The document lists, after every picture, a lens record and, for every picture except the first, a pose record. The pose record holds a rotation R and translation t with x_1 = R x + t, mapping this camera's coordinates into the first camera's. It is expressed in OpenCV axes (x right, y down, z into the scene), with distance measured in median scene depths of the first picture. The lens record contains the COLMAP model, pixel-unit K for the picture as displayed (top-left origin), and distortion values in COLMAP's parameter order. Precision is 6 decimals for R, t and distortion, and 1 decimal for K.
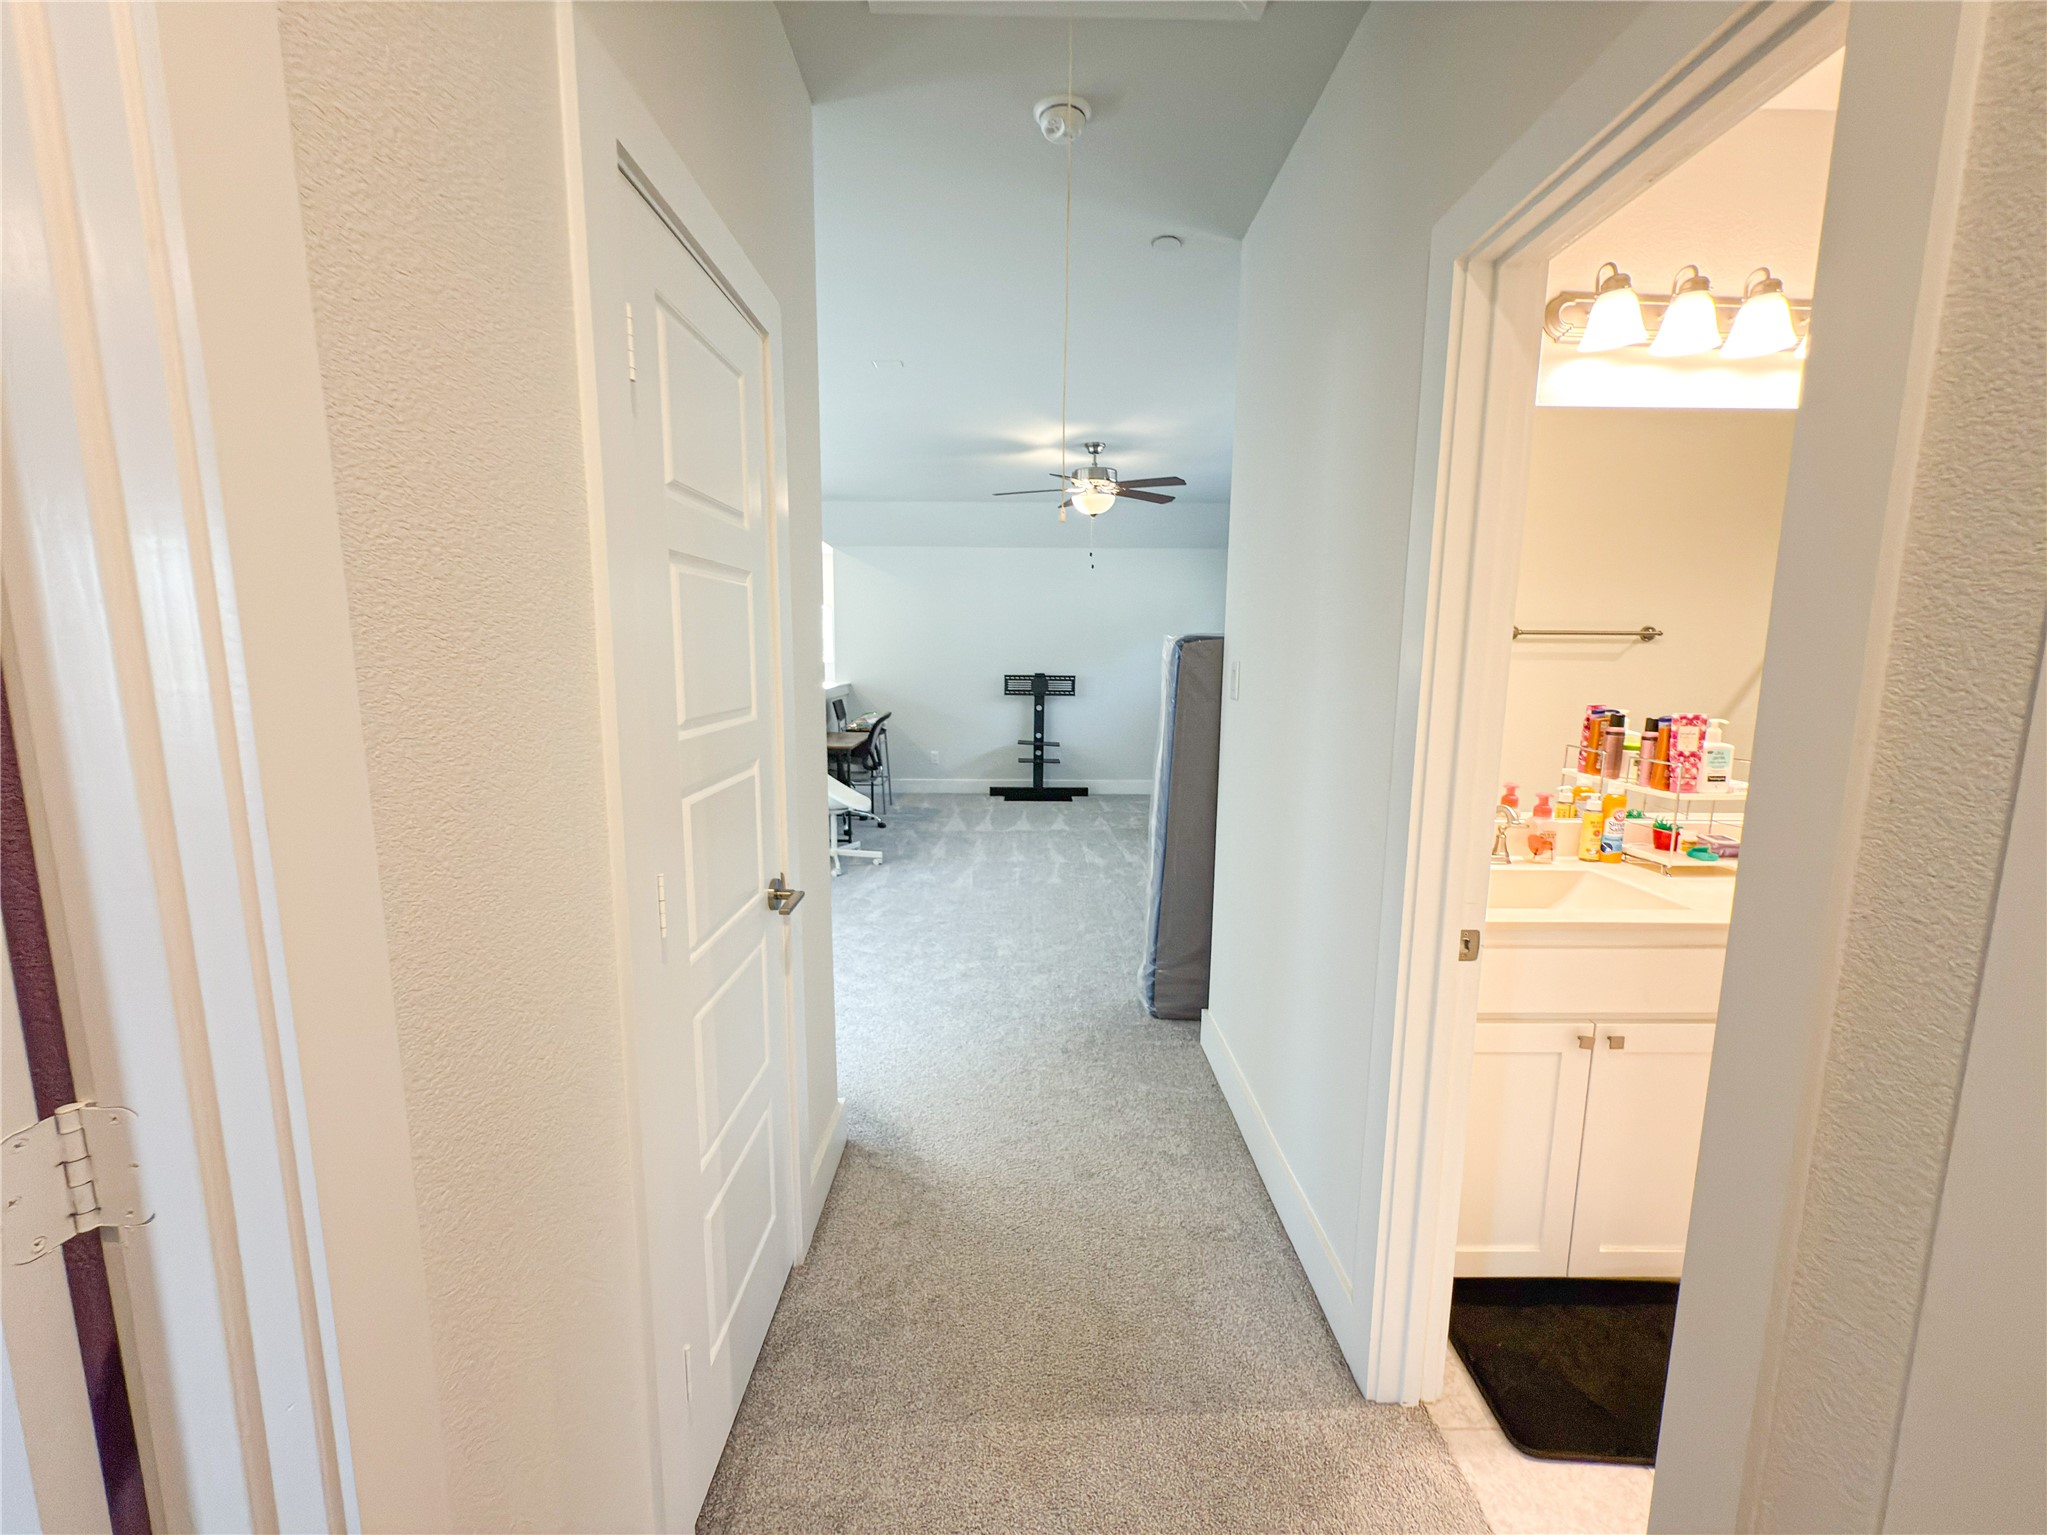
lens RADIAL K [[814.8, 0, 1023.5], [0, 814.8, 767.5], [0, 0, 1]] dist [0.002120, 0.000081]
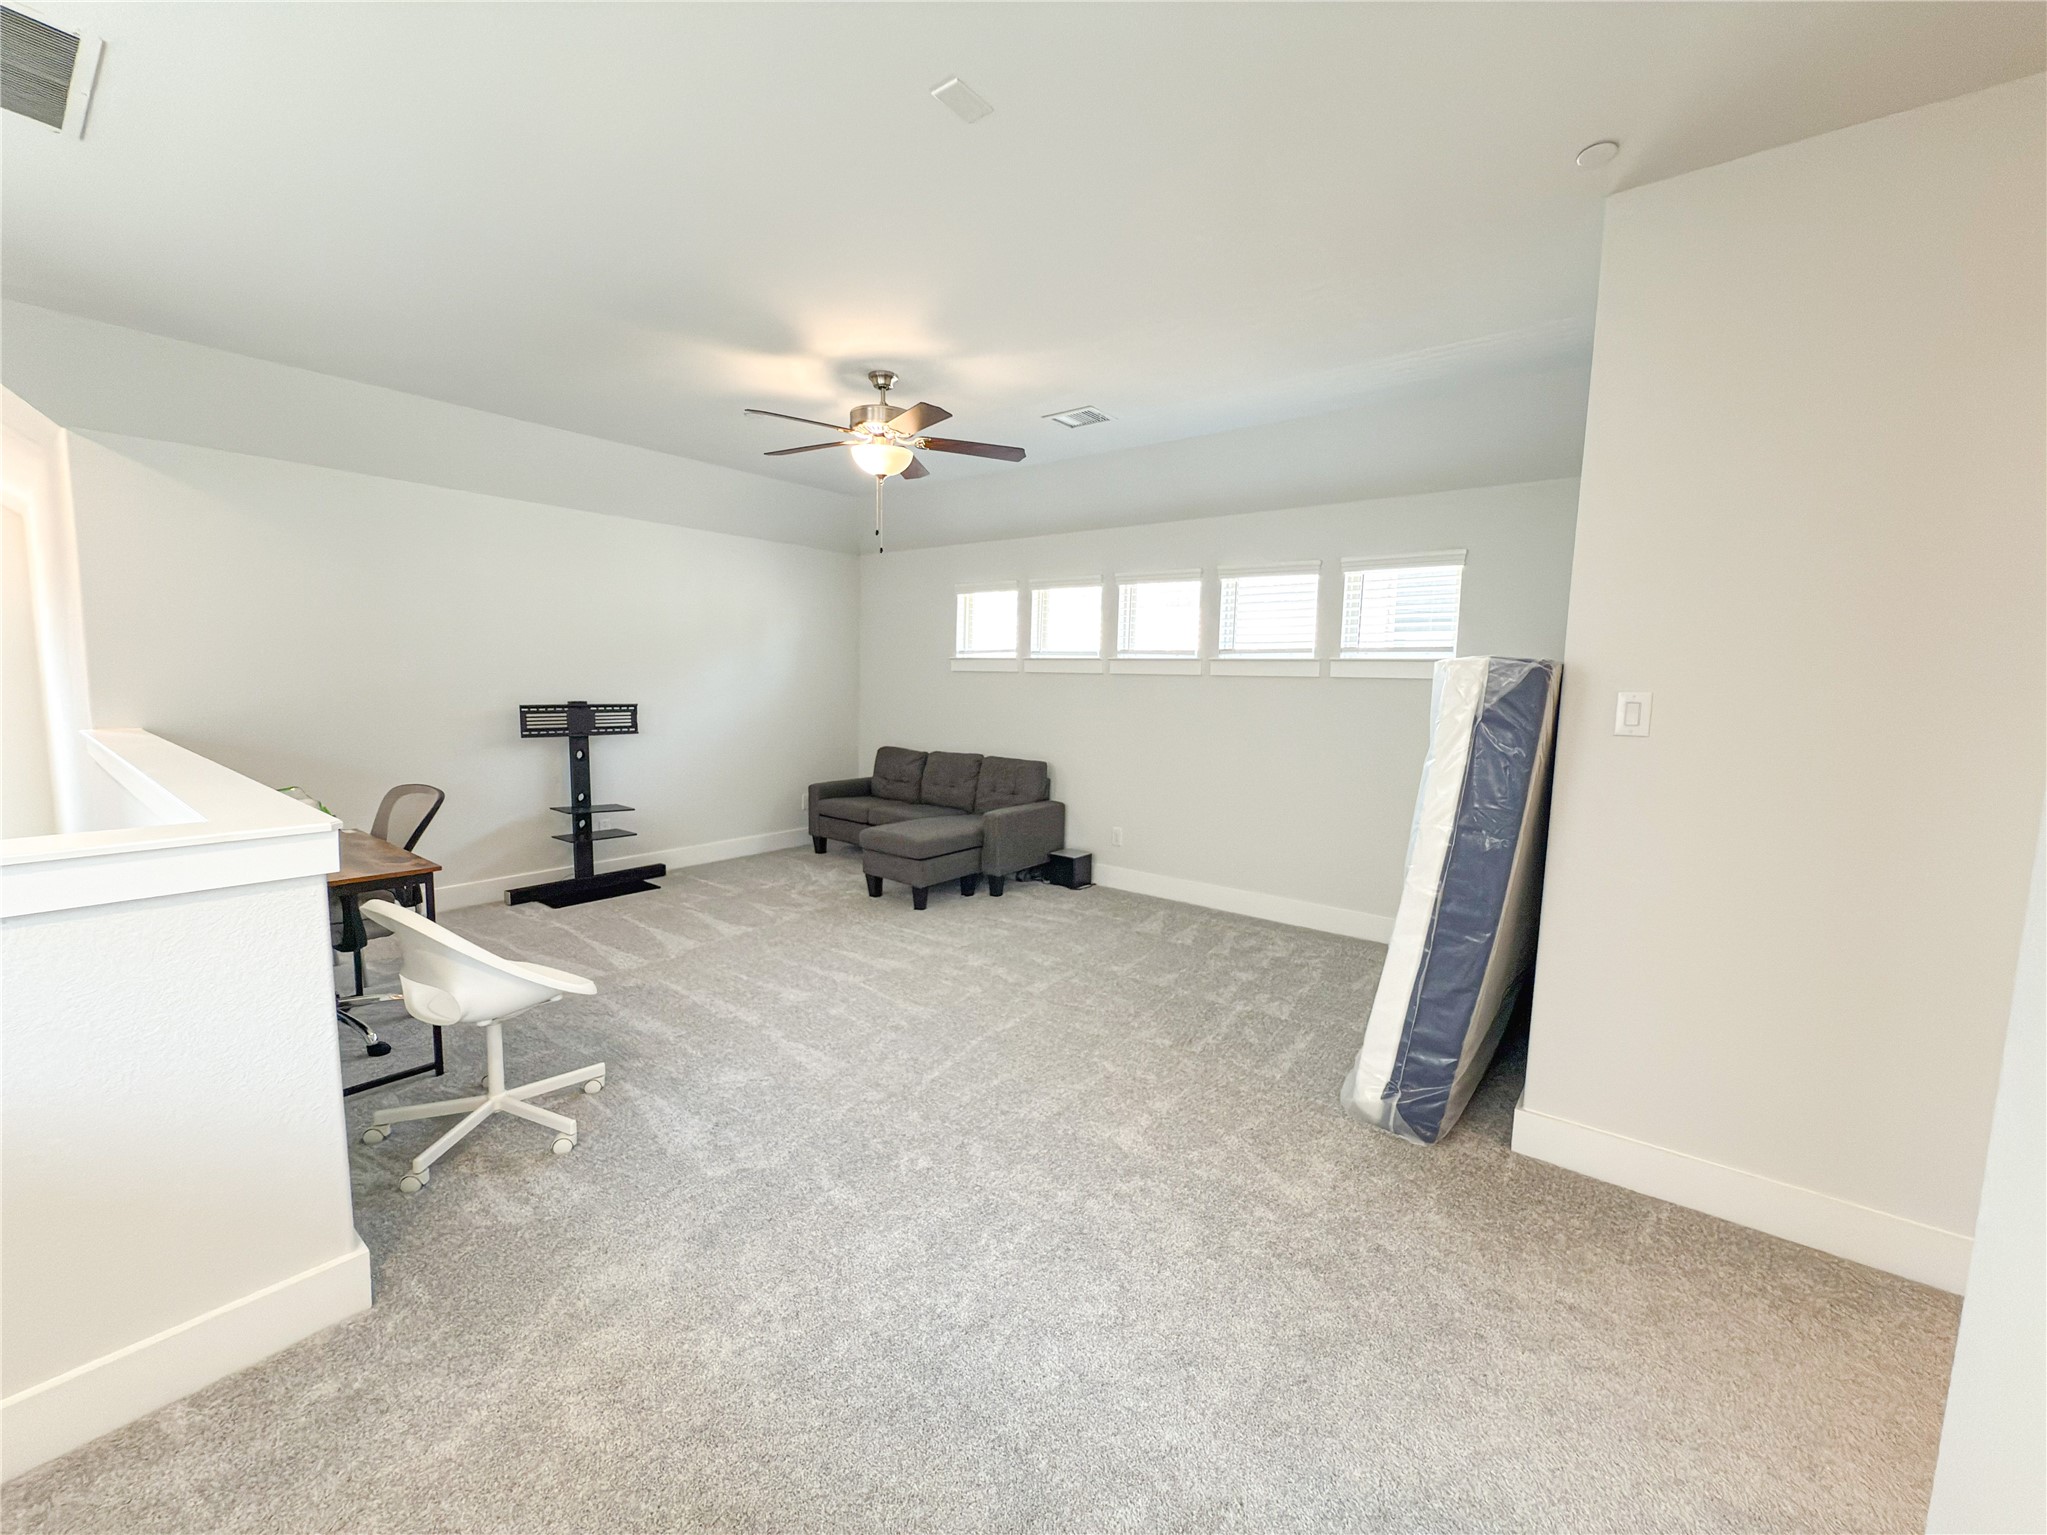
lens RADIAL K [[814.8, 0, 1023.5], [0, 814.8, 767.5], [0, 0, 1]] dist [0.002120, 0.000081]
pose [[0.620077, -0.080577, 0.780392, -0.269366], [0.097722, 0.994898, 0.025077, -0.045025], [-0.778431, 0.060712, 0.624787, 0.323310]]
